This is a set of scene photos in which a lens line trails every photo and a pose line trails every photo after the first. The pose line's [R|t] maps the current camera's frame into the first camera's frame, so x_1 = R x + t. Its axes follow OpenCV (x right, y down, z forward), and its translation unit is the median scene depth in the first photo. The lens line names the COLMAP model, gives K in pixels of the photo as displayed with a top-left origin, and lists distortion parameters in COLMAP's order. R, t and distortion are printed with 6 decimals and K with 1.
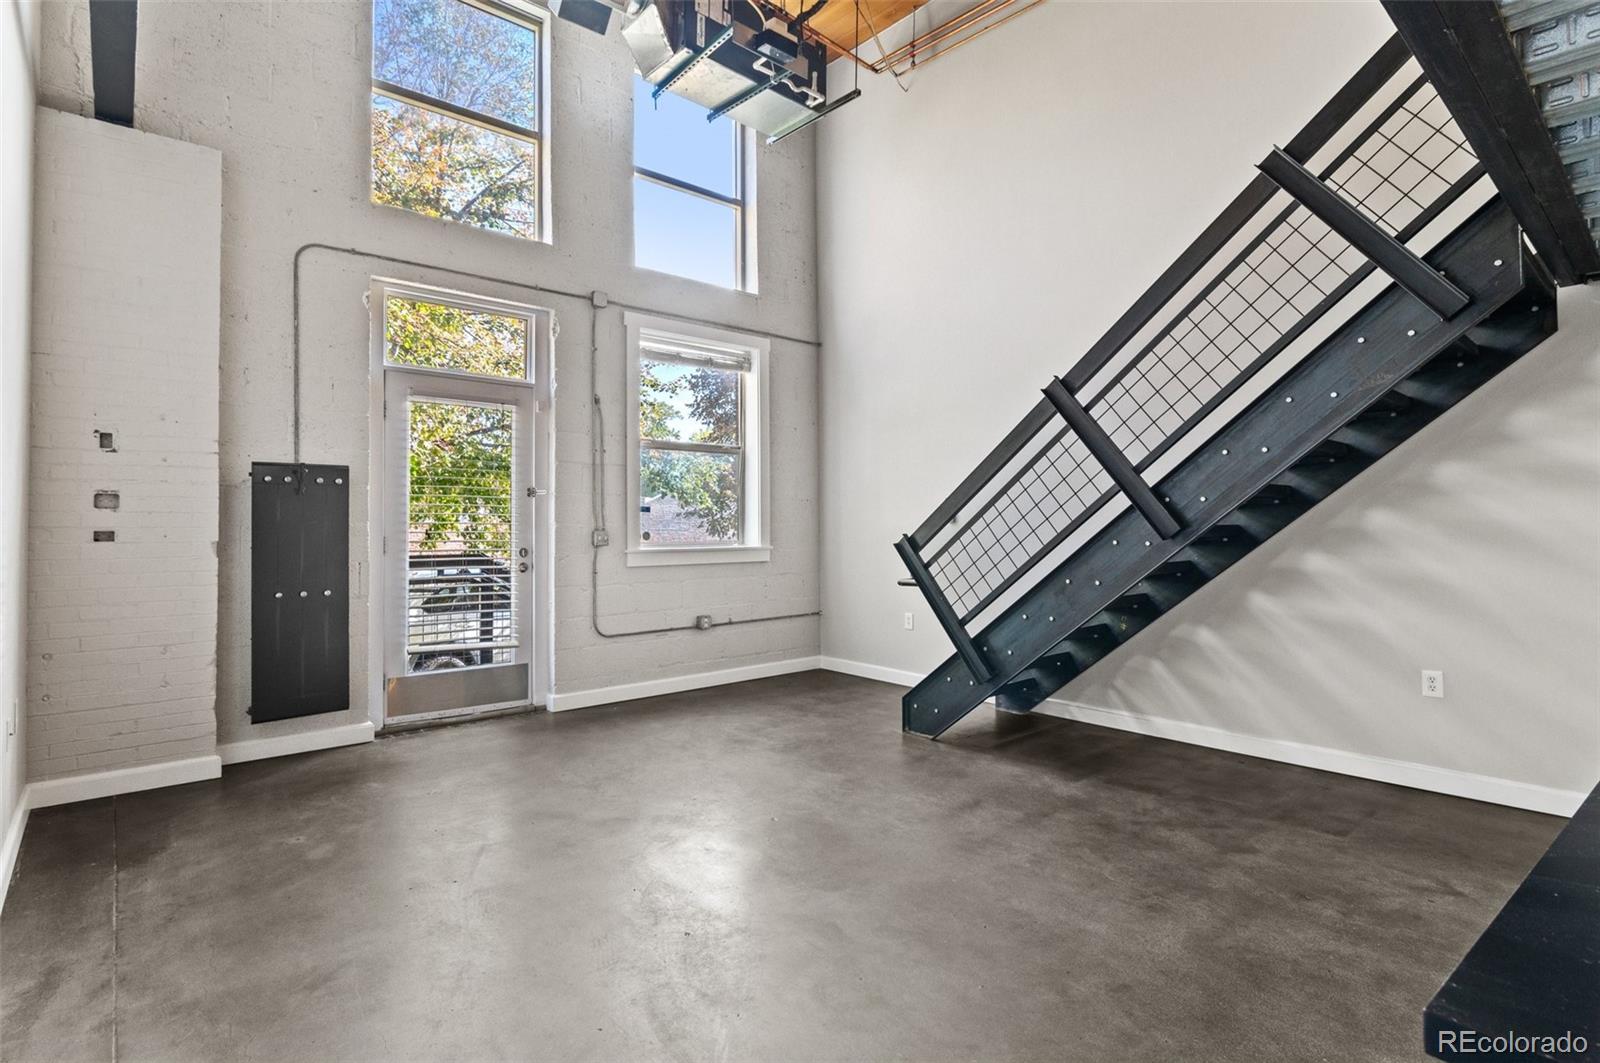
lens RADIAL K [[792.0, 0, 799.8], [0, 792.0, 517.3], [0, 0, 1]] dist [-0.002659, -0.000133]
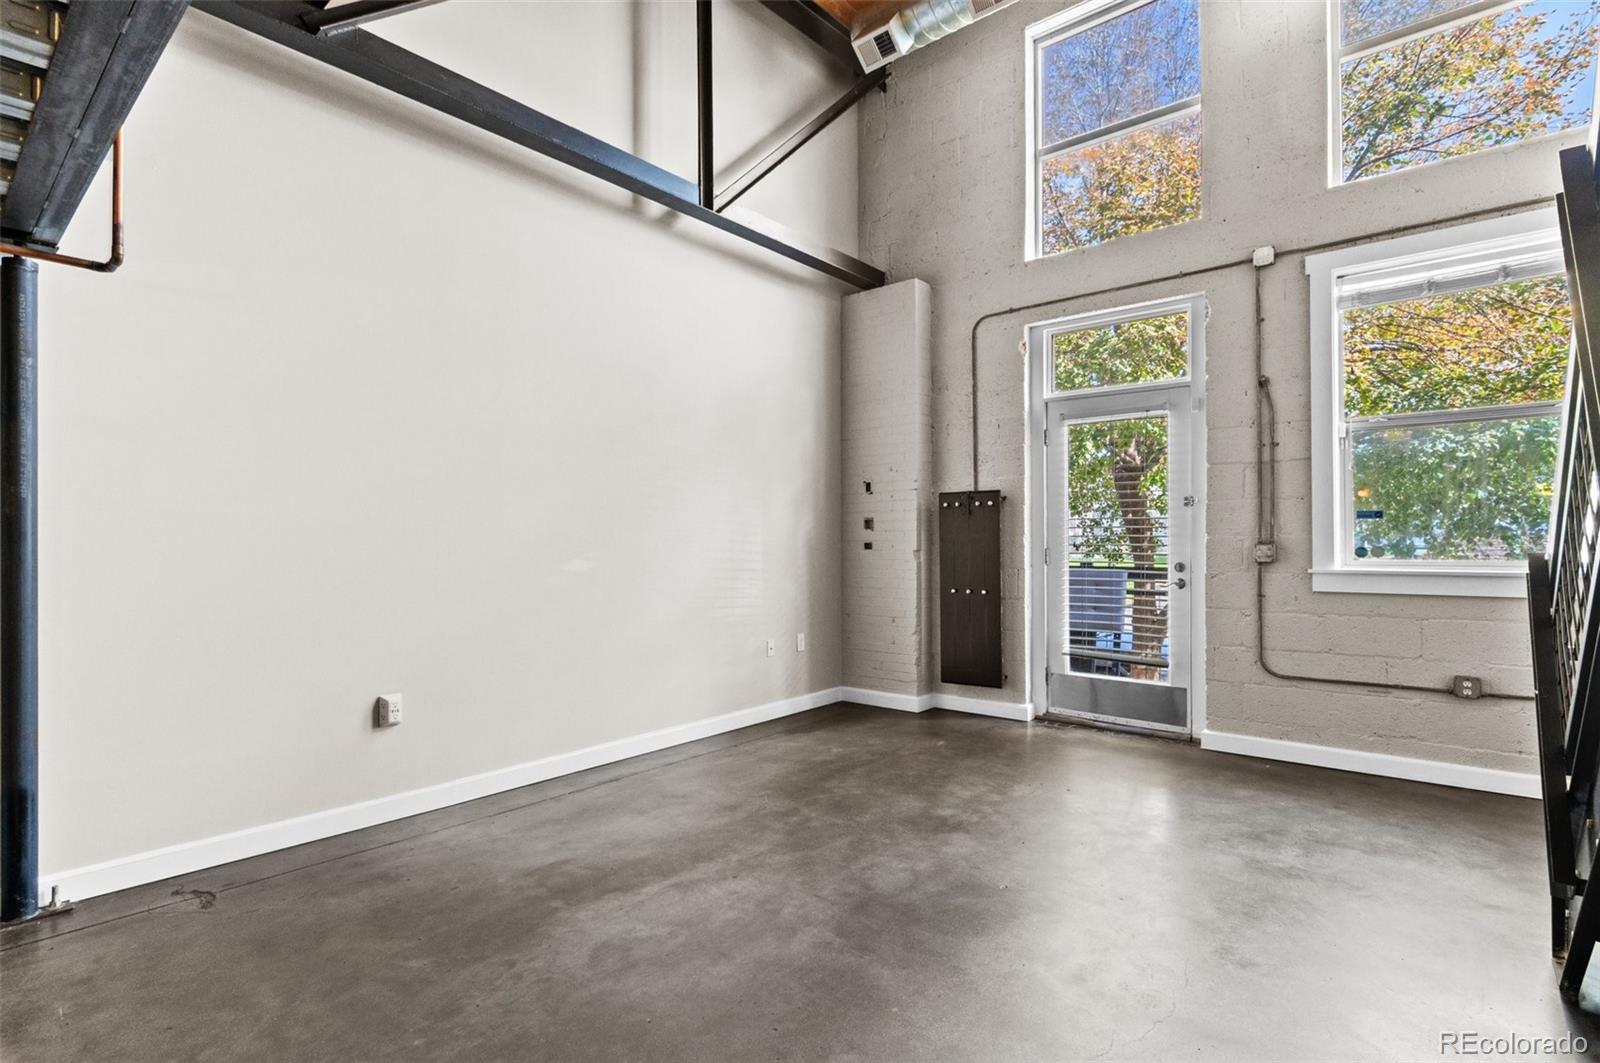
lens RADIAL K [[785.9, 0, 800.0], [0, 785.9, 531.5], [0, 0, 1]] dist [-0.002926, -0.000260]
pose [[0.150063, -0.006026, -0.988658, 0.533646], [0.020247, 0.999790, -0.003020, -0.003093], [0.988469, -0.019564, 0.150153, 0.467768]]
